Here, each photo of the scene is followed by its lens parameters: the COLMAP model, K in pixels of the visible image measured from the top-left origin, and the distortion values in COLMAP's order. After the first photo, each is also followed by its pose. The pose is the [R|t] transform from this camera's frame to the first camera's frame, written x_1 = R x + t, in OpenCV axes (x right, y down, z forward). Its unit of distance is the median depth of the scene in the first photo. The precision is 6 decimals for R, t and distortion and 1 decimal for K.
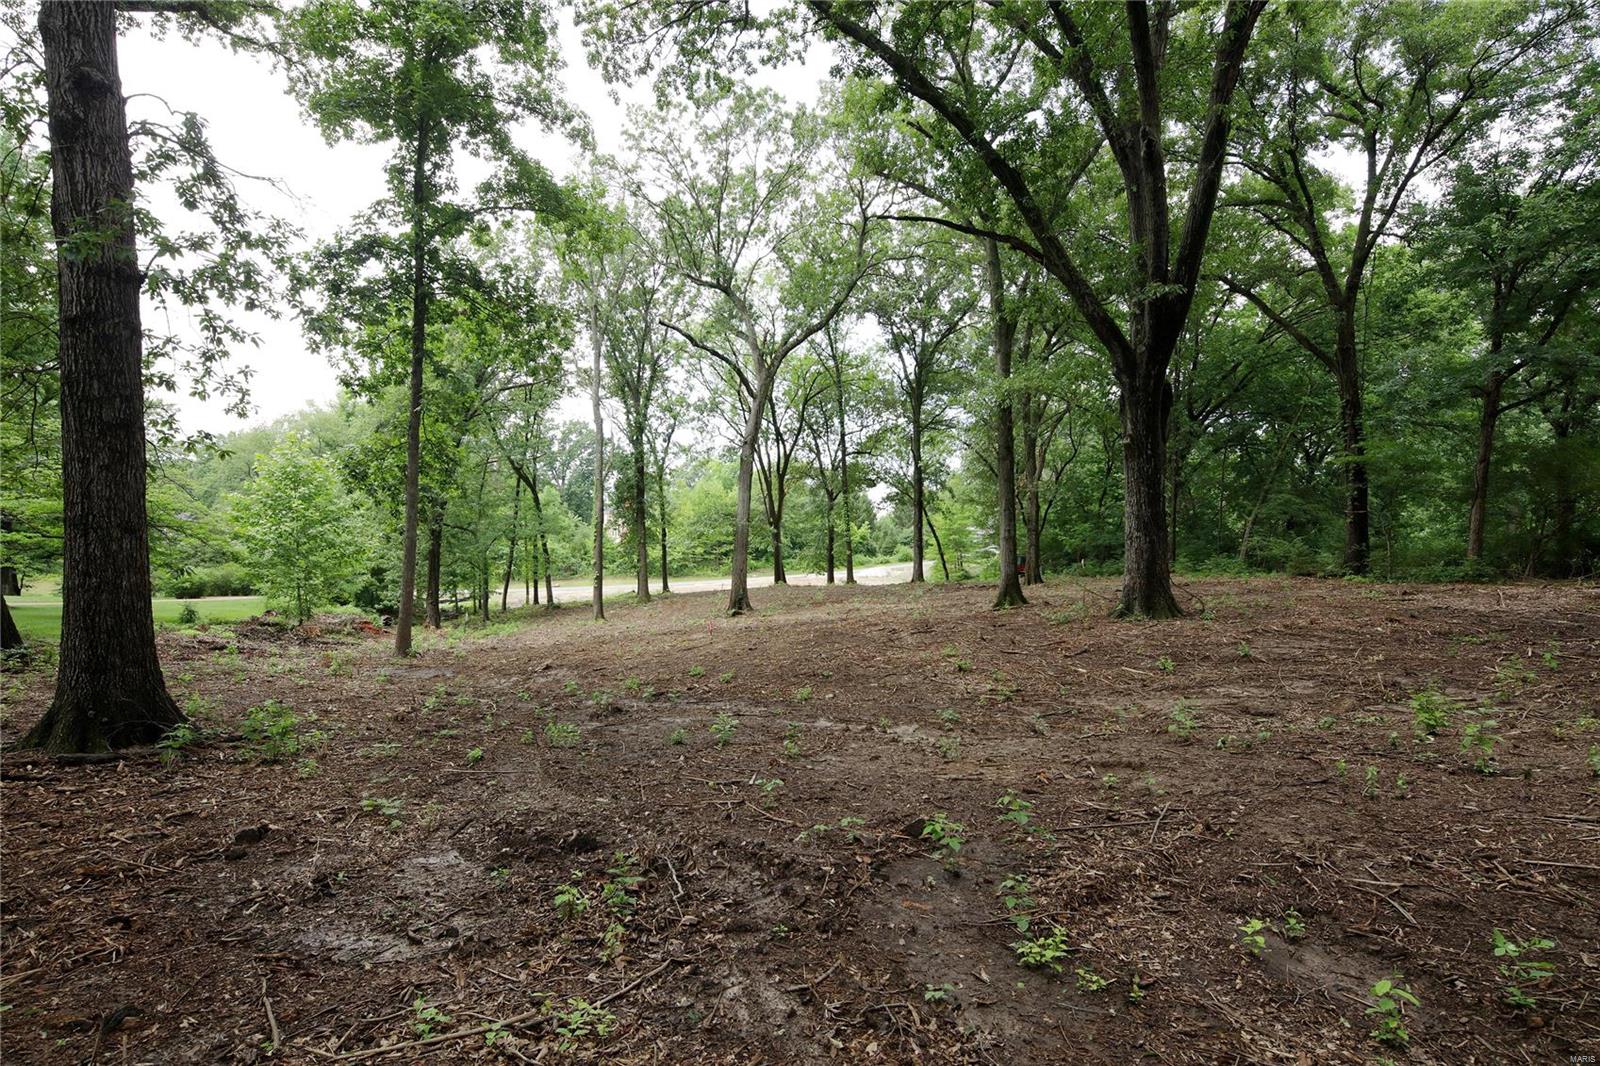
lens RADIAL K [[785.3, 0, 800.3], [0, 785.3, 533.7], [0, 0, 1]] dist [-0.000389, -0.000007]
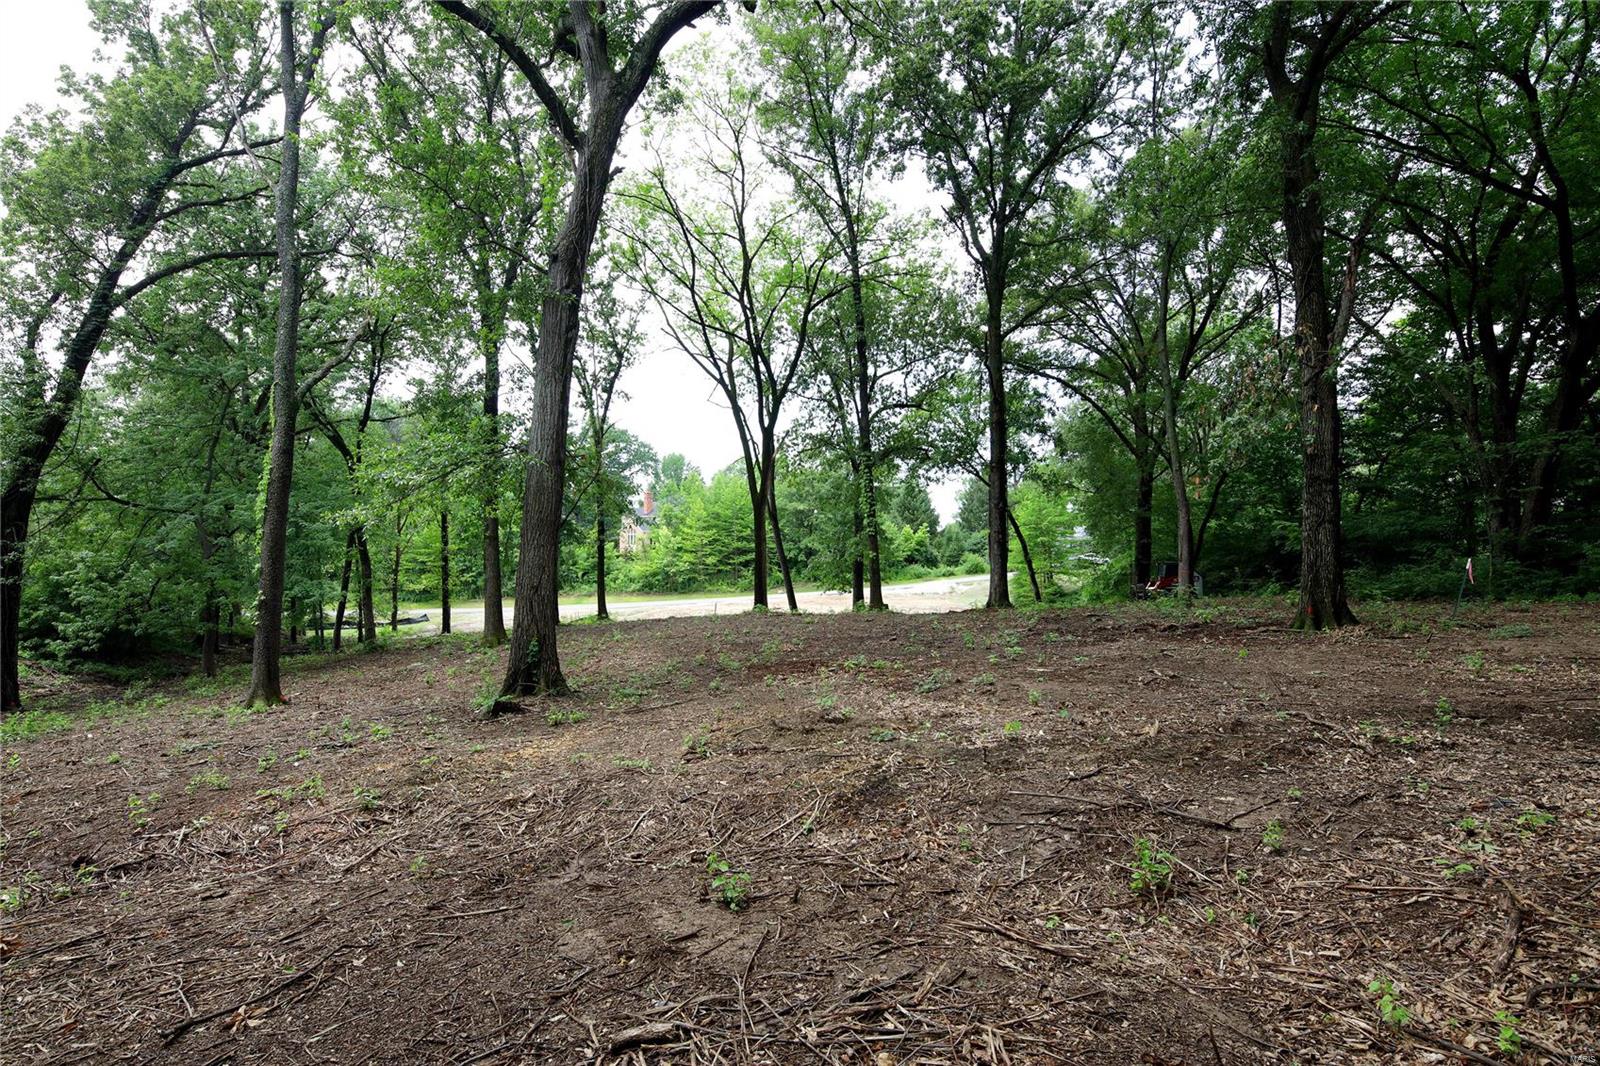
lens RADIAL K [[785.3, 0, 799.3], [0, 785.3, 538.6], [0, 0, 1]] dist [-0.000389, -0.000007]
pose [[0.996205, -0.003383, -0.086978, 0.044706], [0.002444, 0.999938, -0.010902, 0.013715], [0.087009, 0.010648, 0.996151, 0.335043]]
